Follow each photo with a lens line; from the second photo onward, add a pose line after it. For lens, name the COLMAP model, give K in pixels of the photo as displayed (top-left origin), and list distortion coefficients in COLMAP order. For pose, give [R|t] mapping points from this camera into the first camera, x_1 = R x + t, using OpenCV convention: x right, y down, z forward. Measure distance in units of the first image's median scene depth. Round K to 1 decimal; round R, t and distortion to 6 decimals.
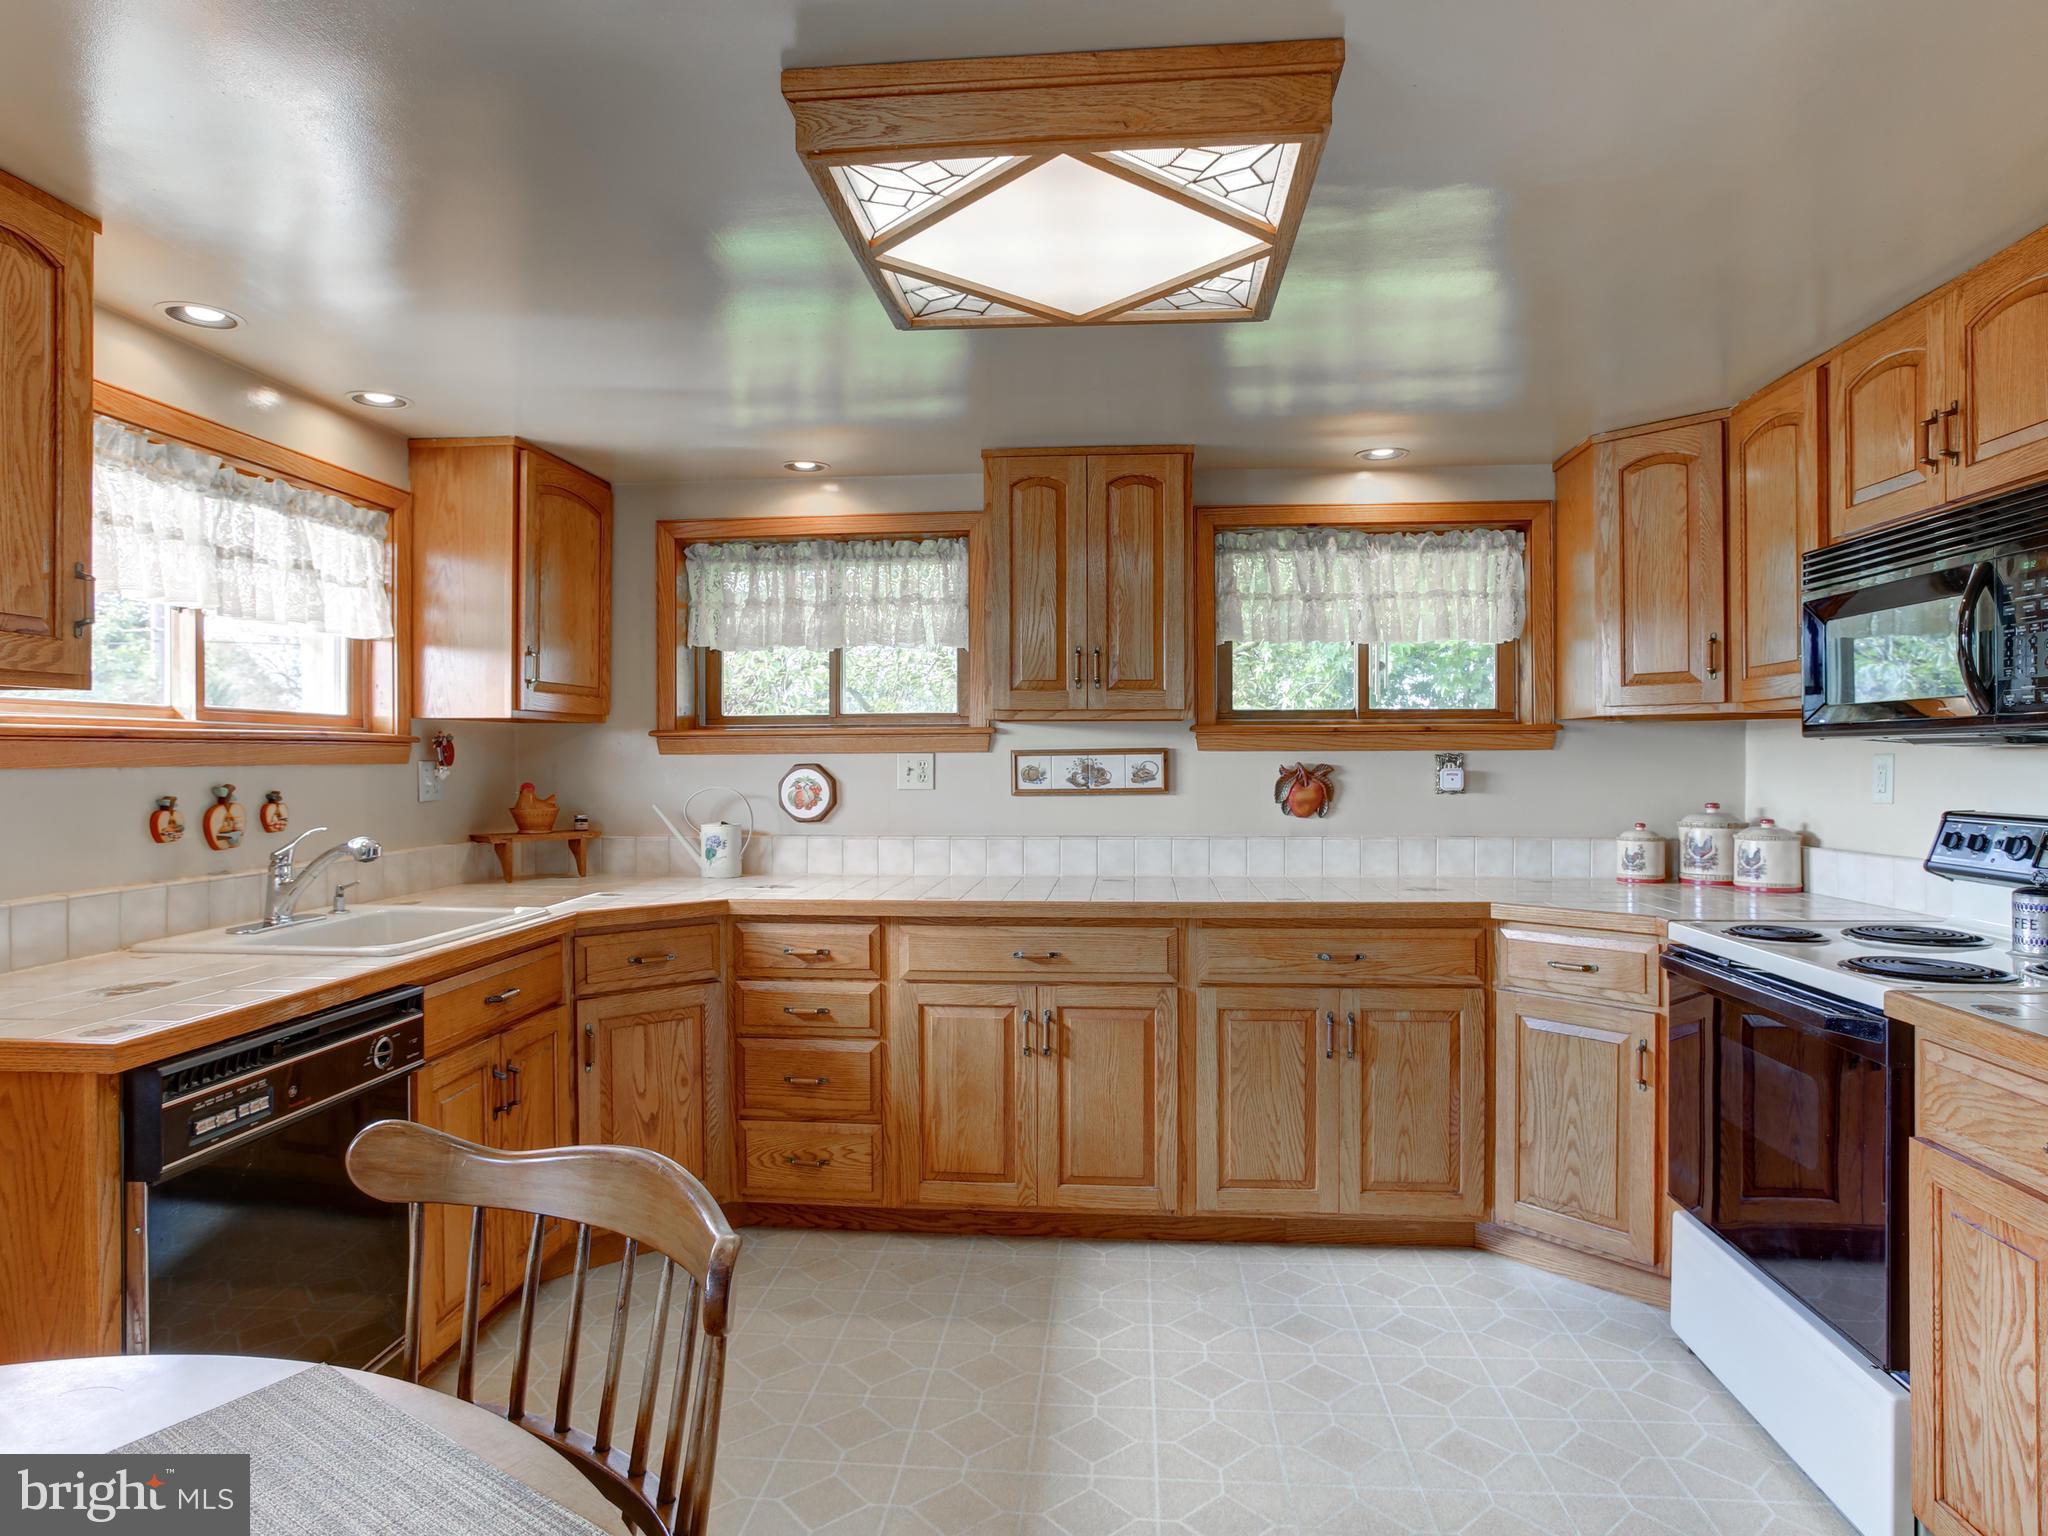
lens RADIAL K [[1188.8, 0, 1029.4], [0, 1188.8, 753.9], [0, 0, 1]] dist [-0.061771, 0.040481]
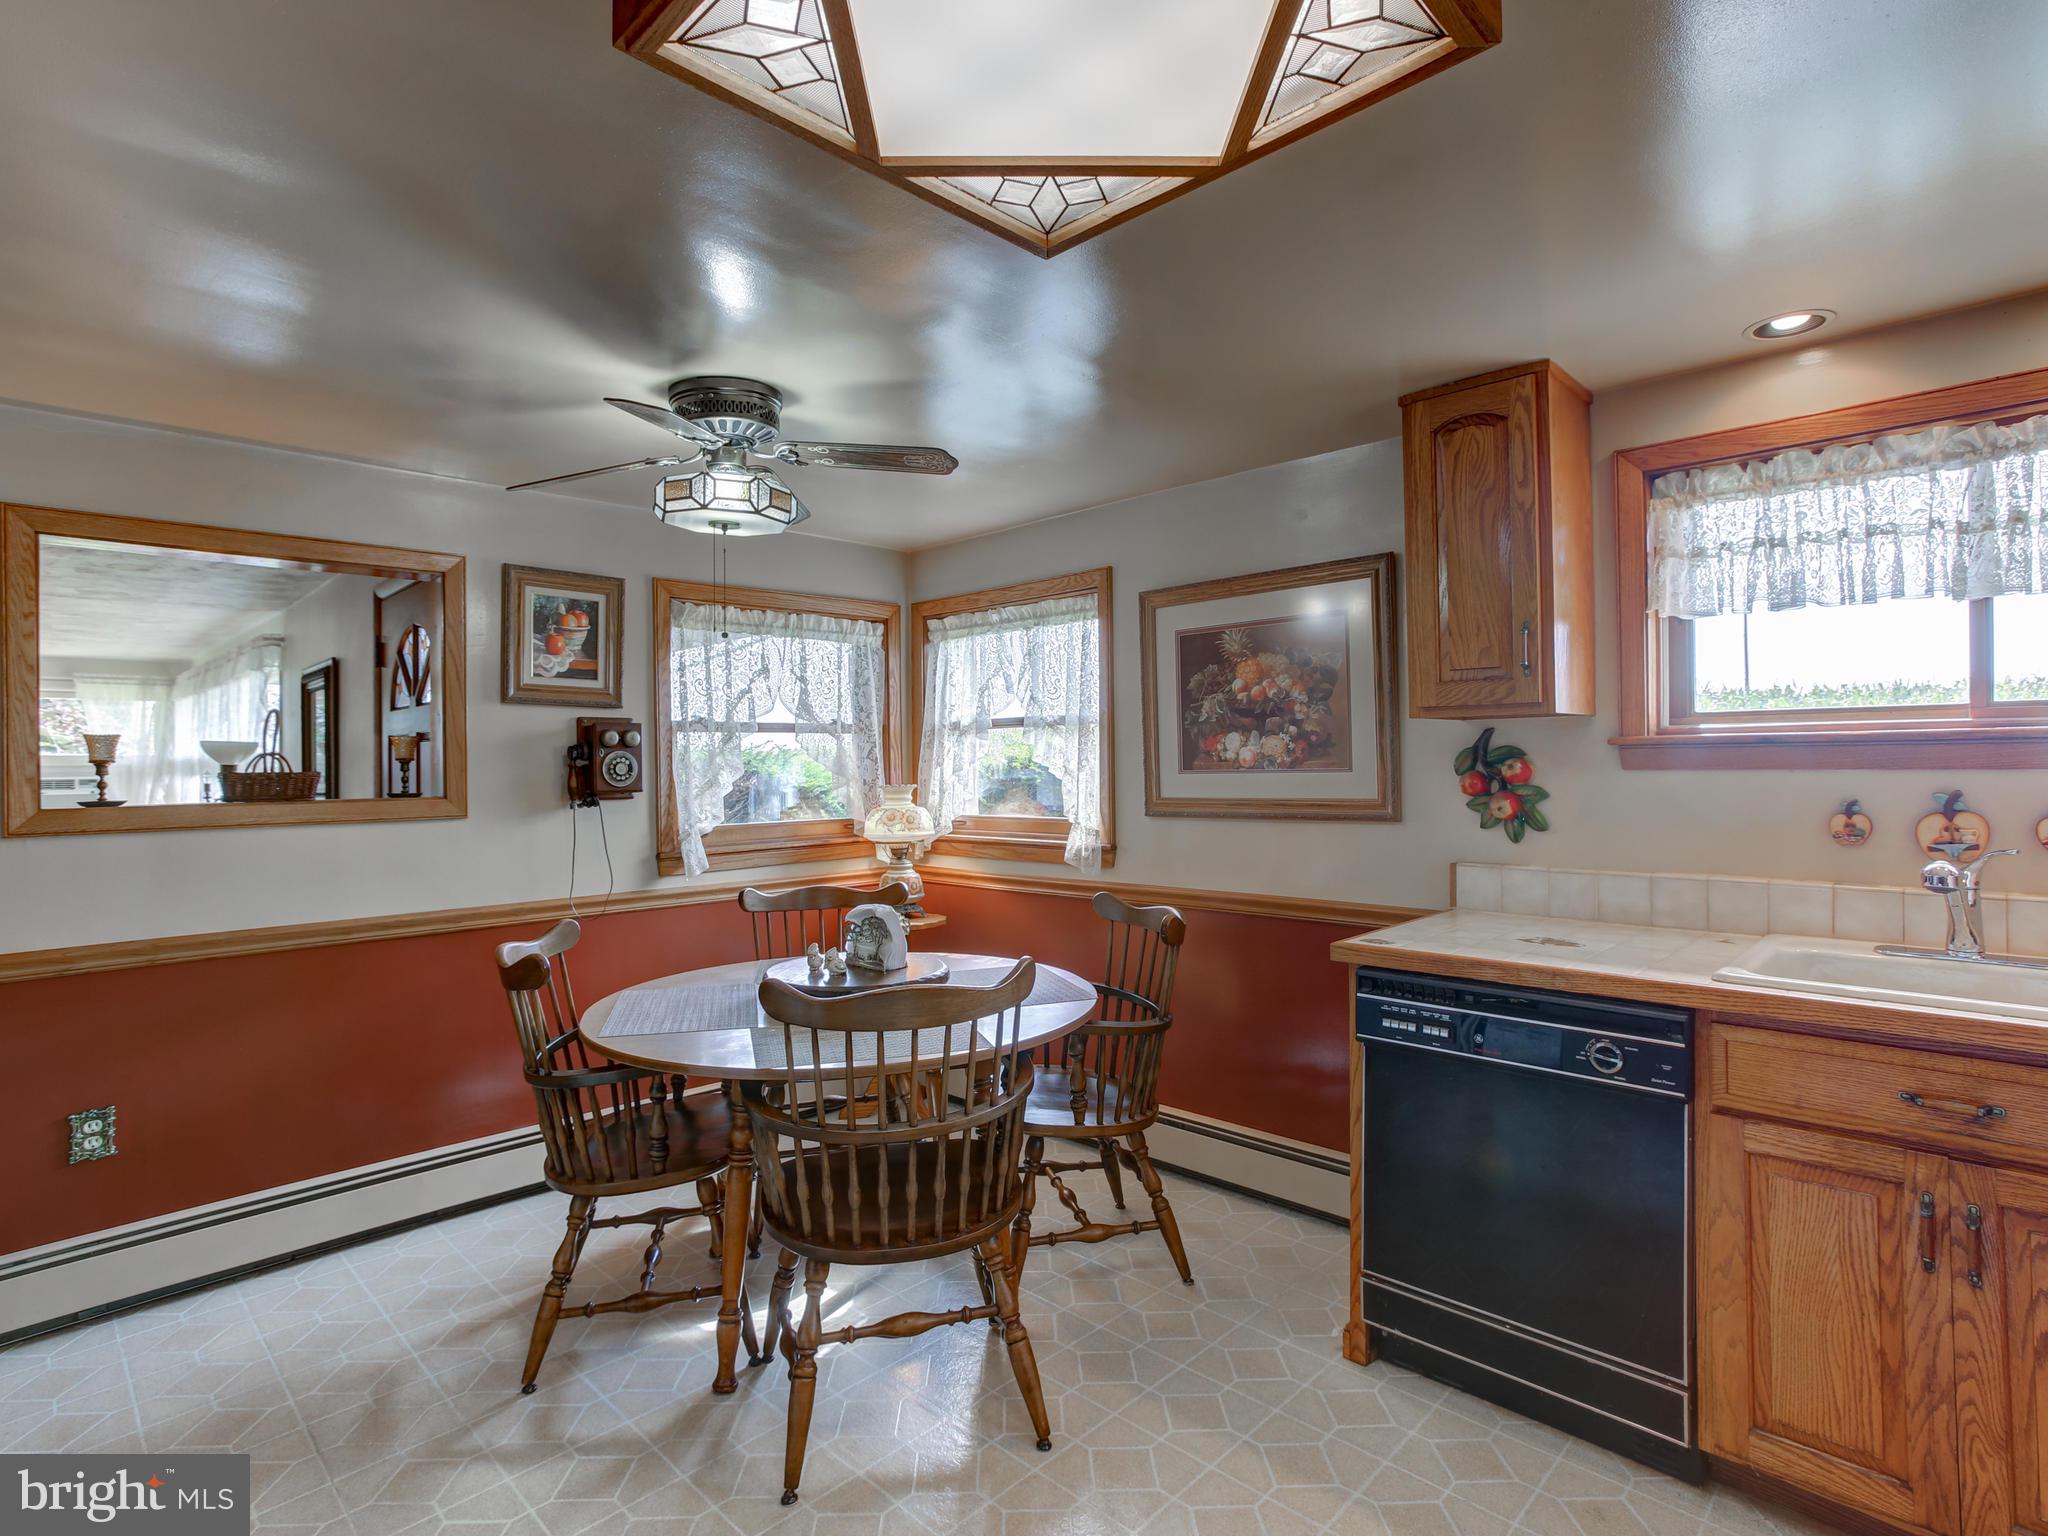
lens RADIAL K [[1083.5, 0, 1015.6], [0, 1083.5, 757.7], [0, 0, 1]] dist [-0.076217, 0.048296]
pose [[-0.645955, 0.006681, -0.763346, 0.318128], [0.013272, 0.999909, -0.002480, -0.004927], [0.763260, -0.011733, -0.645985, 0.811154]]
